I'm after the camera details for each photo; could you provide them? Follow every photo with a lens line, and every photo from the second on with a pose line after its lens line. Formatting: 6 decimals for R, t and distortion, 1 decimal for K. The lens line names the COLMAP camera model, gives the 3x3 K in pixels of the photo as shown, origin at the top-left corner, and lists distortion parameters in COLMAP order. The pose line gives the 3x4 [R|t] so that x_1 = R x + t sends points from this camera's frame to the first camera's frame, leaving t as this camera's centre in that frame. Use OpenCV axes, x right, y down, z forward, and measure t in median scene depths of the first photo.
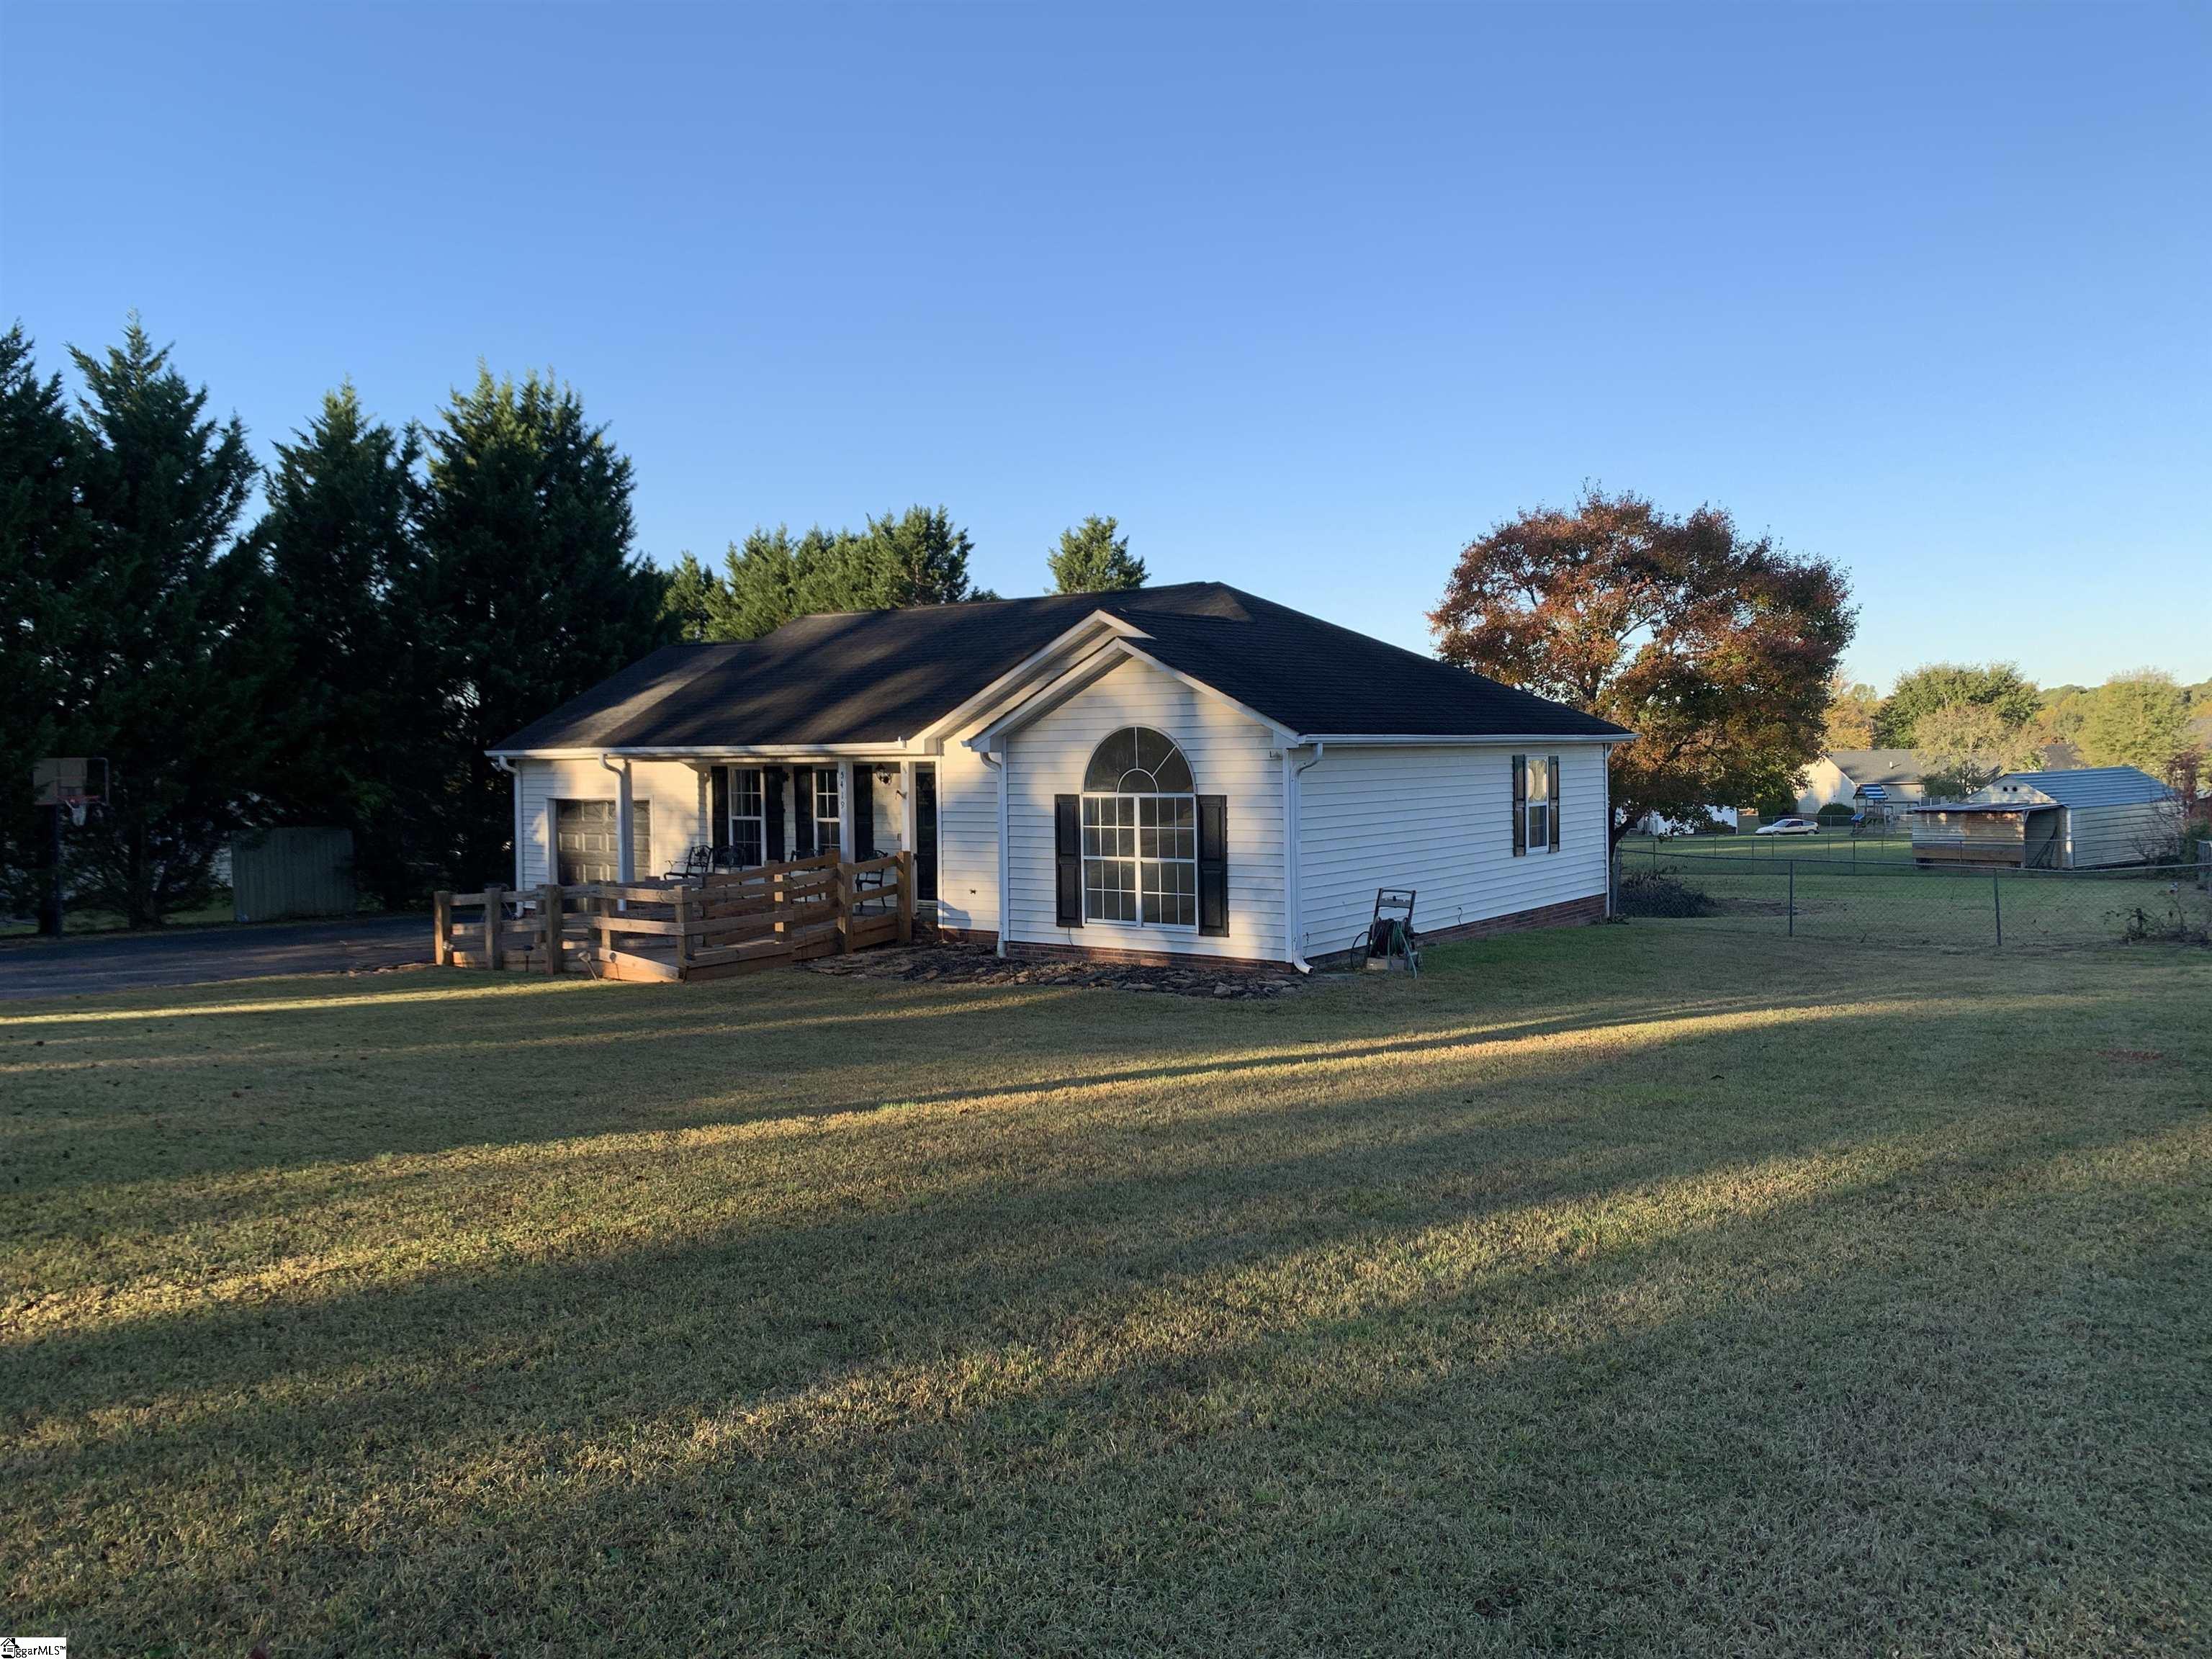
lens RADIAL K [[1663.7, 0, 1106.4], [0, 1663.7, 827.4], [0, 0, 1]] dist [0.010366, 0.001105]
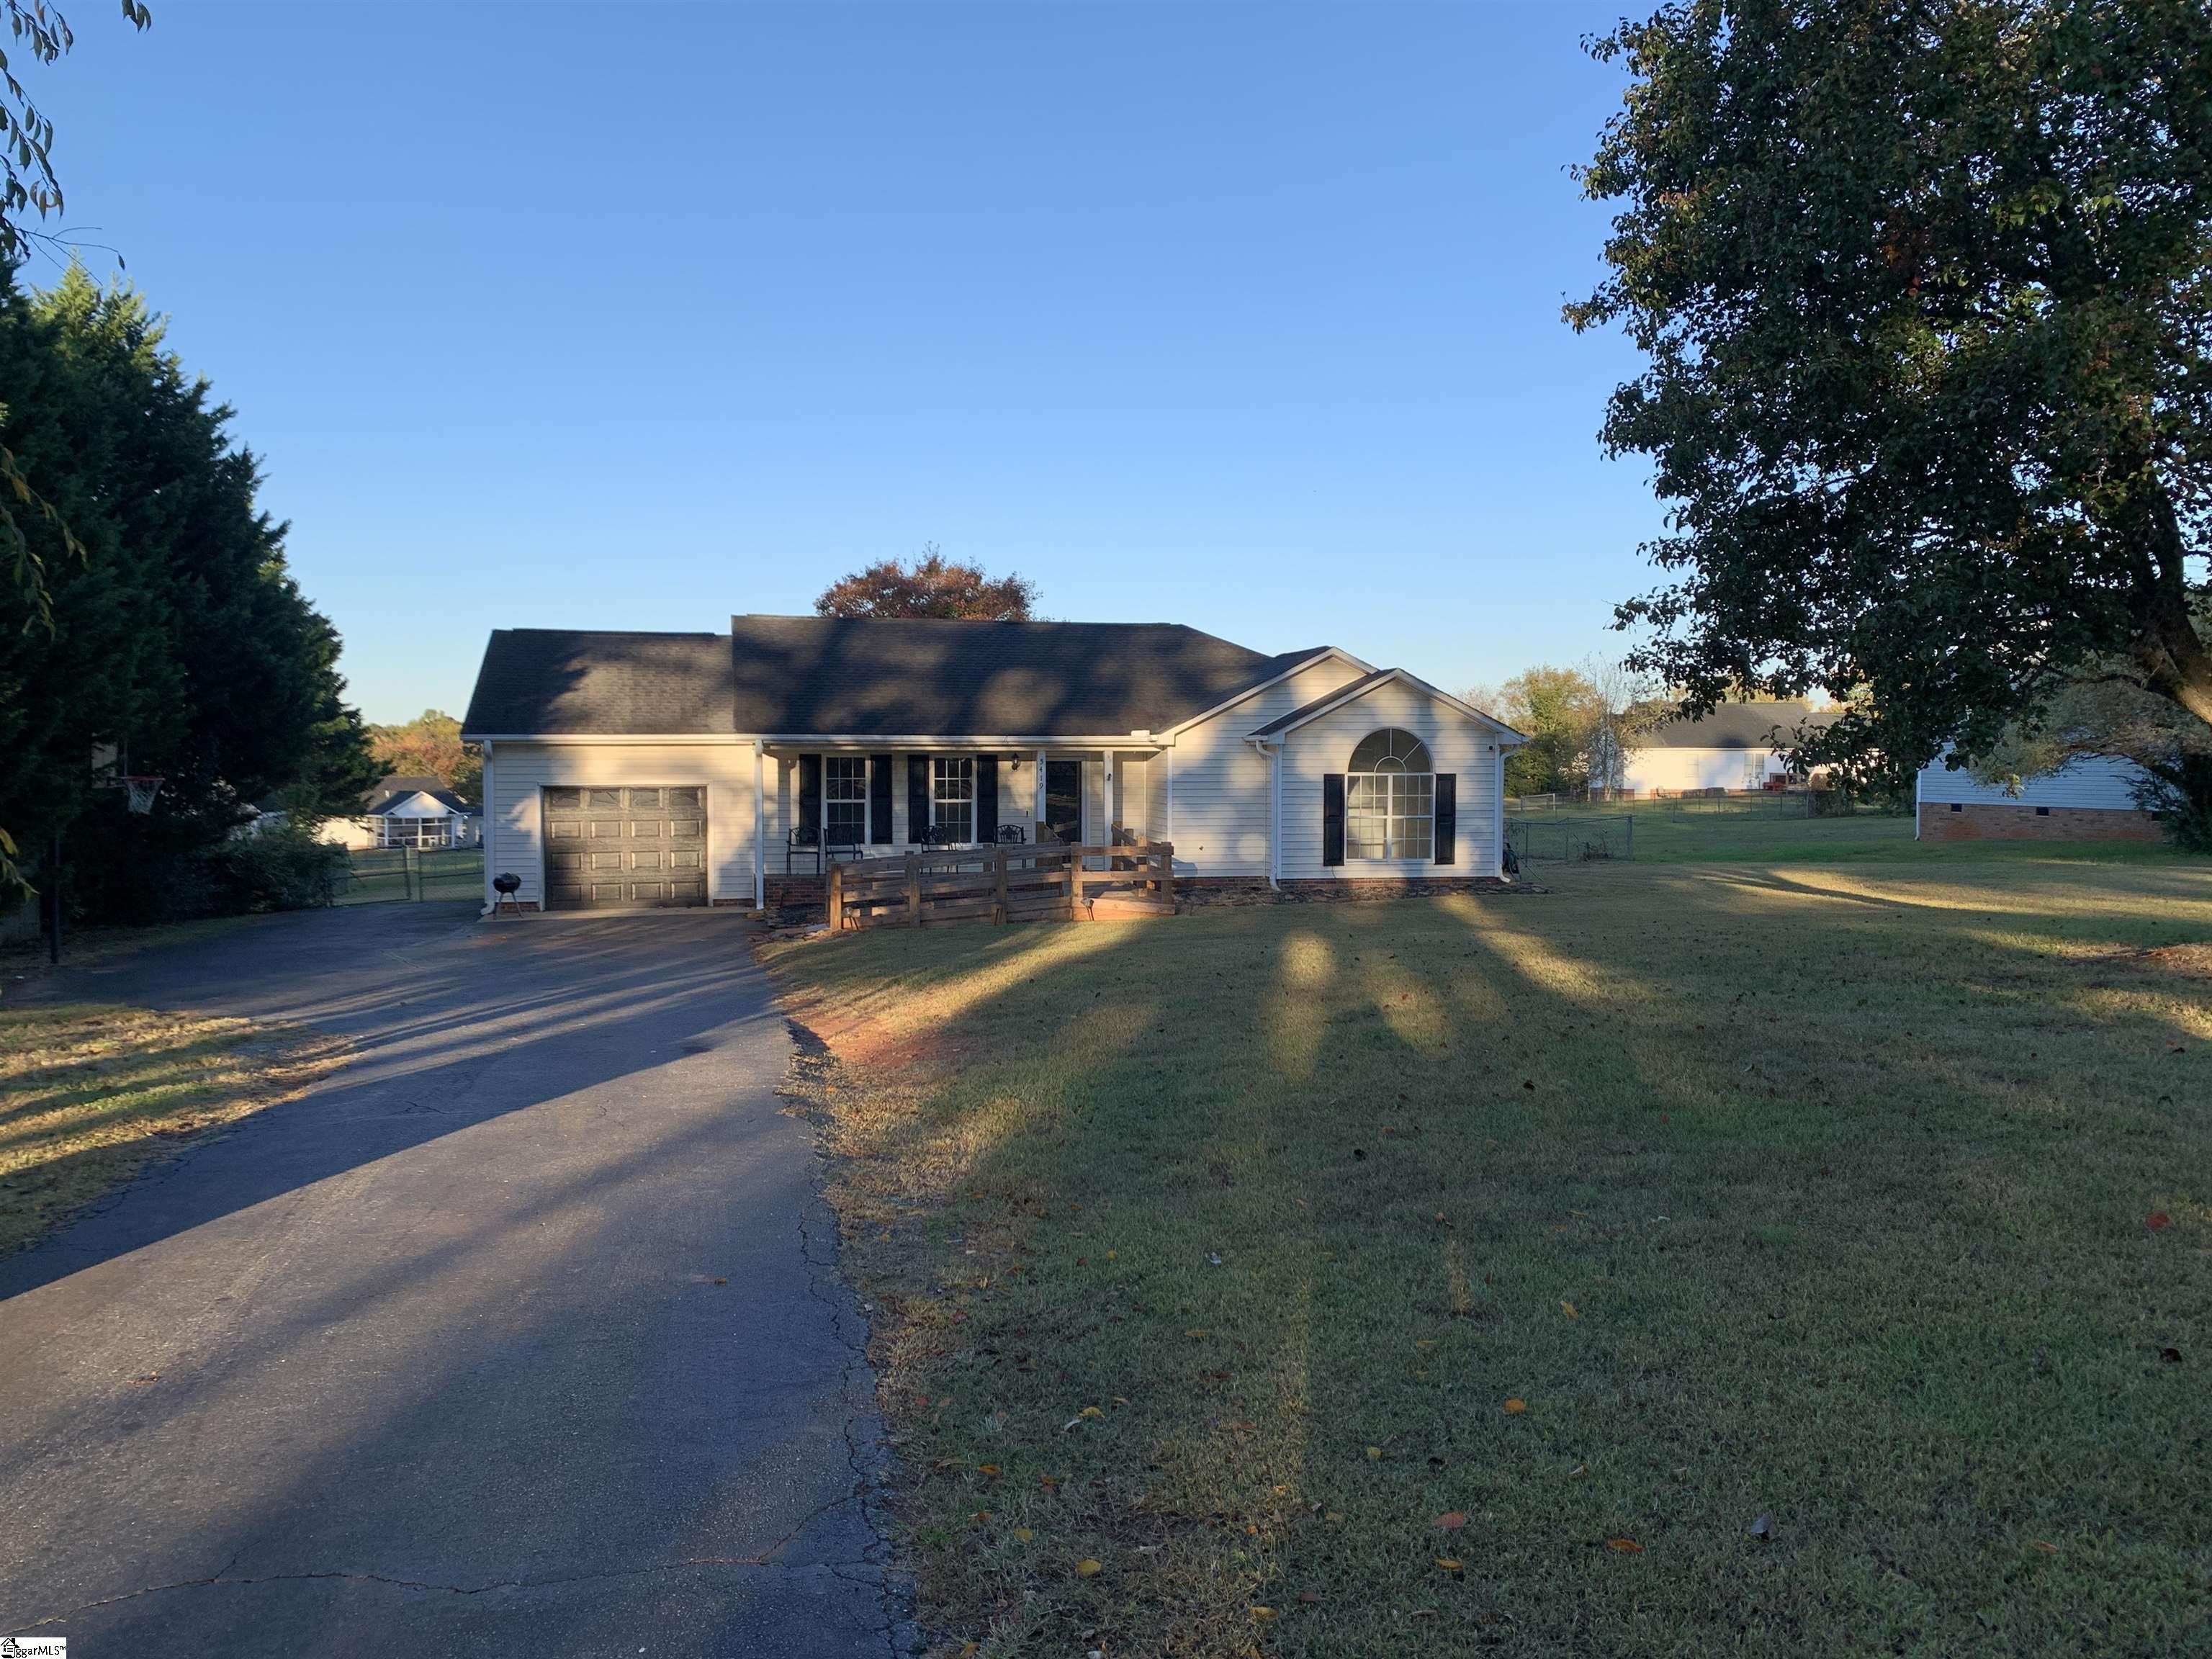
lens RADIAL K [[1663.7, 0, 1107.3], [0, 1663.7, 831.7], [0, 0, 1]] dist [0.010366, 0.001105]
pose [[0.668282, -0.012736, 0.743799, -1.059412], [0.025335, 0.999663, -0.005645, 0.029057], [-0.743477, 0.022617, 0.668379, 0.157451]]
